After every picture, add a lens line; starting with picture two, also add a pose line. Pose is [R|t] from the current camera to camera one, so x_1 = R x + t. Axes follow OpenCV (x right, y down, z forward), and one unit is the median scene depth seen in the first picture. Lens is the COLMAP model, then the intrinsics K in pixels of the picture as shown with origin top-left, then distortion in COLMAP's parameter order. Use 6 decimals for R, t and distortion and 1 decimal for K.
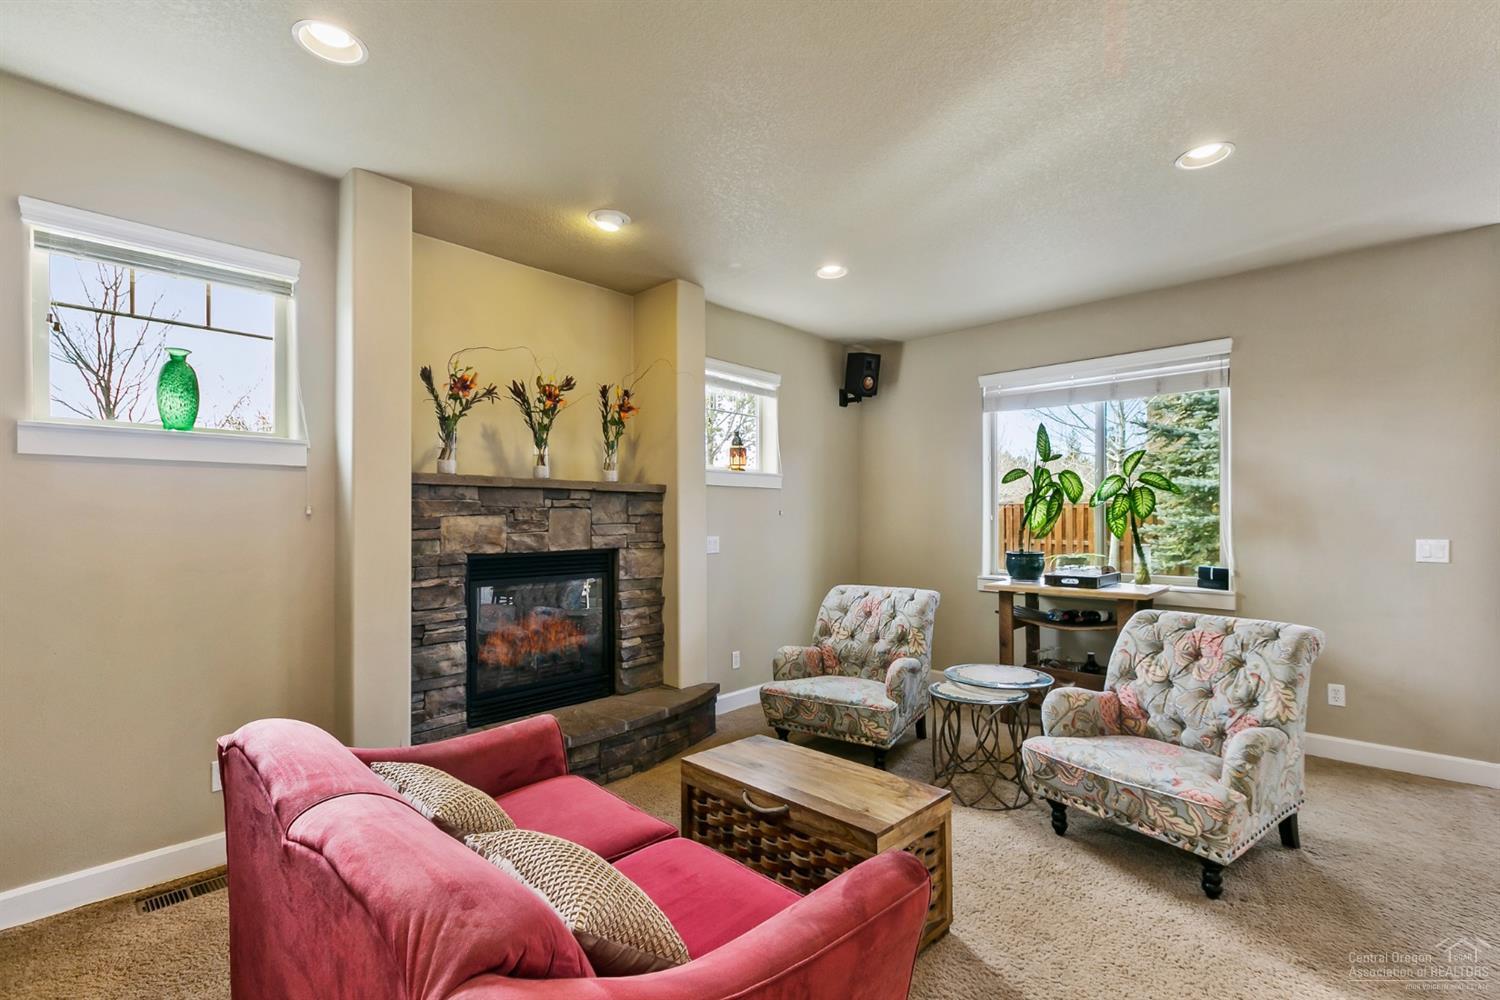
lens RADIAL K [[682.8, 0, 756.9], [0, 682.8, 515.1], [0, 0, 1]] dist [0.000756, 0.000226]
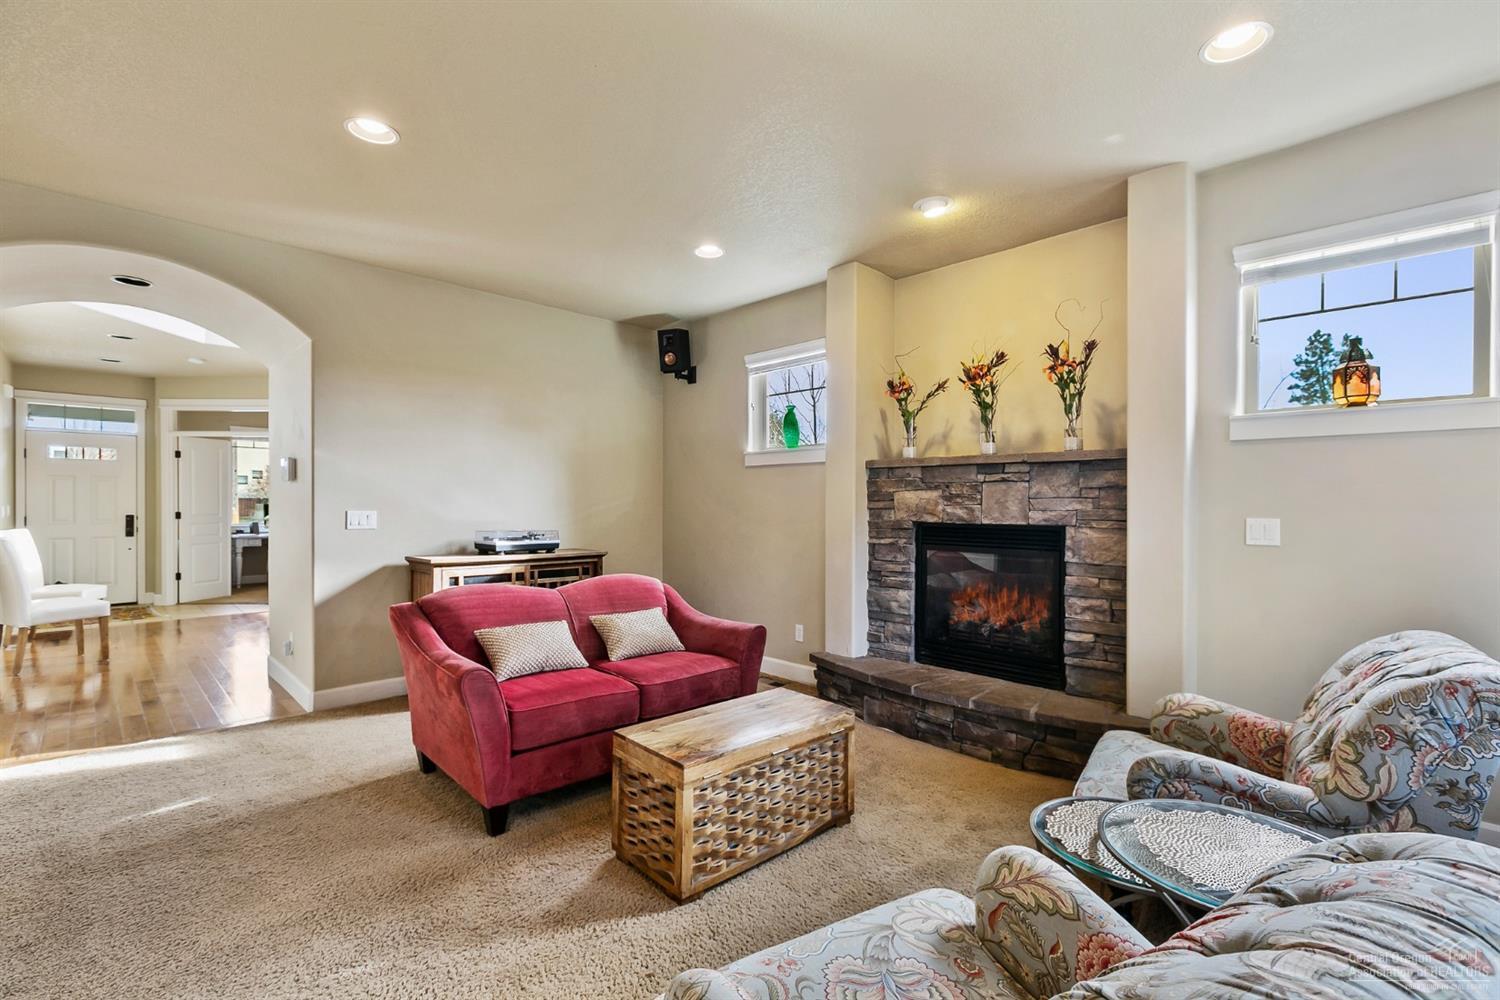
lens RADIAL K [[682.8, 0, 753.7], [0, 682.8, 500.3], [0, 0, 1]] dist [0.000756, 0.000226]
pose [[-0.062352, -0.003198, -0.998049, 0.722318], [-0.000573, 0.999995, -0.003168, 0.019416], [0.998054, 0.000375, -0.062353, 0.675621]]
